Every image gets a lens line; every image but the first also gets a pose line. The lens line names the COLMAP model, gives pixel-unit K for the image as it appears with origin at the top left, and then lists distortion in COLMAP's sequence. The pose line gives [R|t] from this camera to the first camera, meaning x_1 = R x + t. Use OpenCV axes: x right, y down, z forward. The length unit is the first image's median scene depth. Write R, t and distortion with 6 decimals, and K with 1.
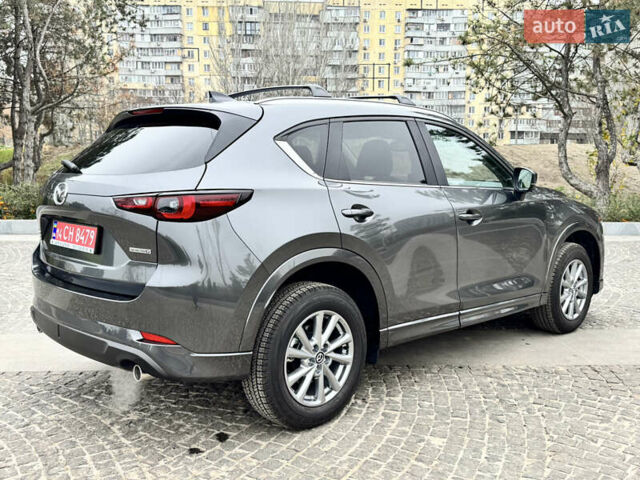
lens RADIAL K [[626.3, 0, 320.4], [0, 626.3, 242.7], [0, 0, 1]] dist [0.186809, -0.408988]
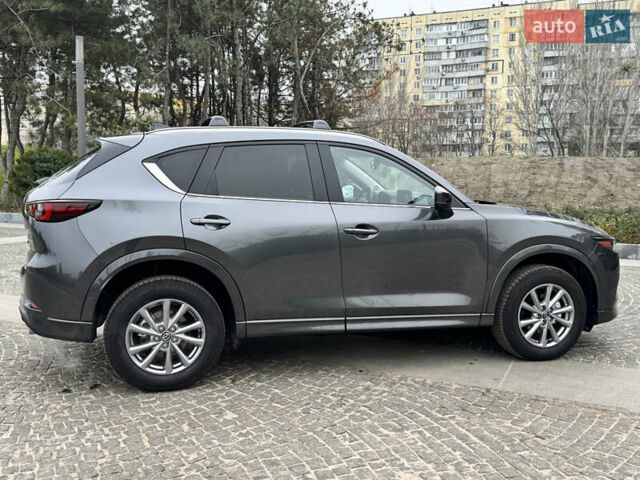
lens RADIAL K [[626.3, 0, 320.4], [0, 626.3, 242.7], [0, 0, 1]] dist [0.186809, -0.408988]
pose [[0.891980, 0.050534, -0.449241, 0.668485], [-0.059630, 0.998202, -0.006113, -0.010544], [0.448124, 0.032241, 0.893390, 0.009277]]
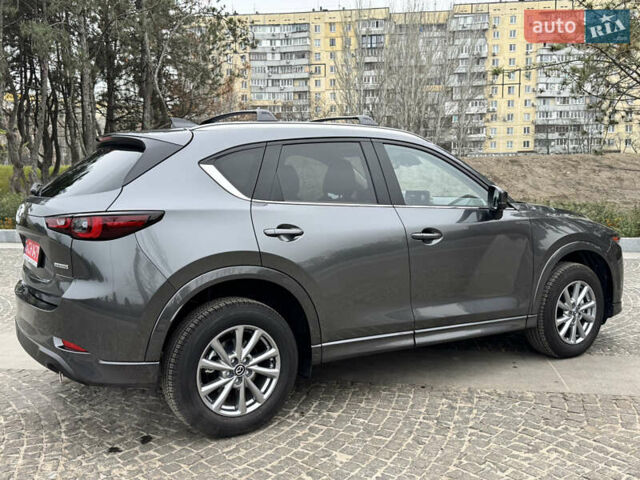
lens RADIAL K [[626.3, 0, 320.4], [0, 626.3, 242.7], [0, 0, 1]] dist [0.186809, -0.408988]
pose [[0.980416, 0.011750, -0.196589, 0.271947], [-0.015094, 0.999766, -0.015518, -0.012404], [0.196361, 0.018182, 0.980363, -0.007492]]
